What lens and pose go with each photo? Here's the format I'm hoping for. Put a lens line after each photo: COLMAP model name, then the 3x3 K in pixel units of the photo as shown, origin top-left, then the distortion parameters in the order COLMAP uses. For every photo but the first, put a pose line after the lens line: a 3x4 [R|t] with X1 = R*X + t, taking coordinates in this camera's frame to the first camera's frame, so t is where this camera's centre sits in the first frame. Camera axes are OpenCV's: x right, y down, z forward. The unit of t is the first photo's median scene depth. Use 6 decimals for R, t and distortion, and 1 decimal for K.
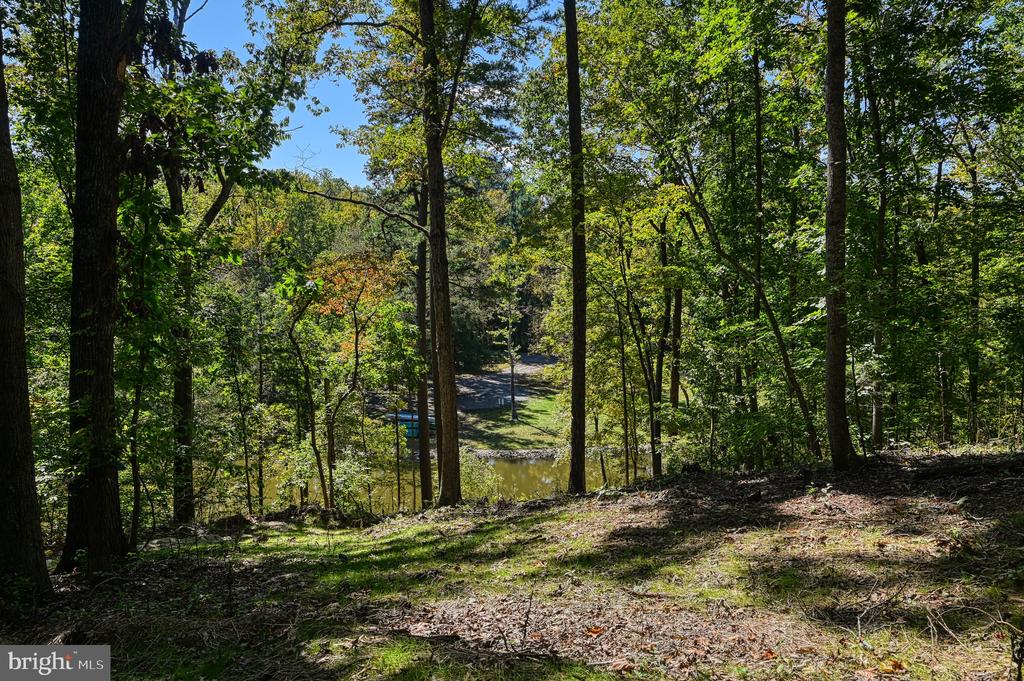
lens RADIAL K [[828.8, 0, 491.6], [0, 828.8, 303.5], [0, 0, 1]] dist [-0.003325, 0.001639]
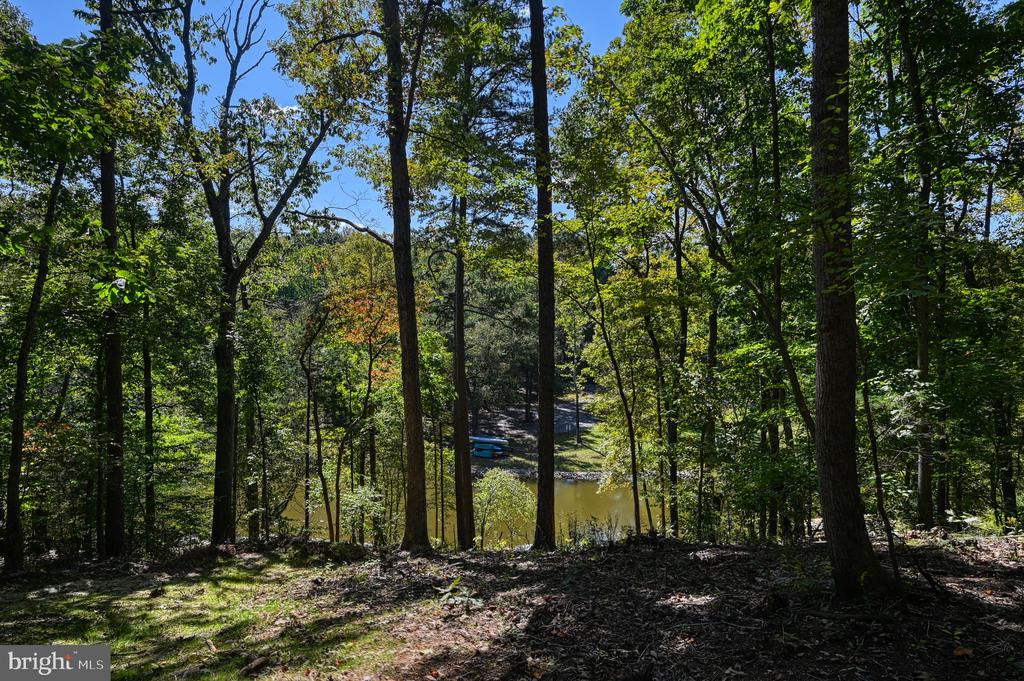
lens RADIAL K [[609.9, 0, 531.6], [0, 609.9, 324.7], [0, 0, 1]] dist [-0.005444, 0.000260]
pose [[0.990846, -0.004722, -0.134914, 0.123763], [-0.000997, 0.999105, -0.042291, 0.021639], [0.134993, 0.042038, 0.989954, 0.264223]]
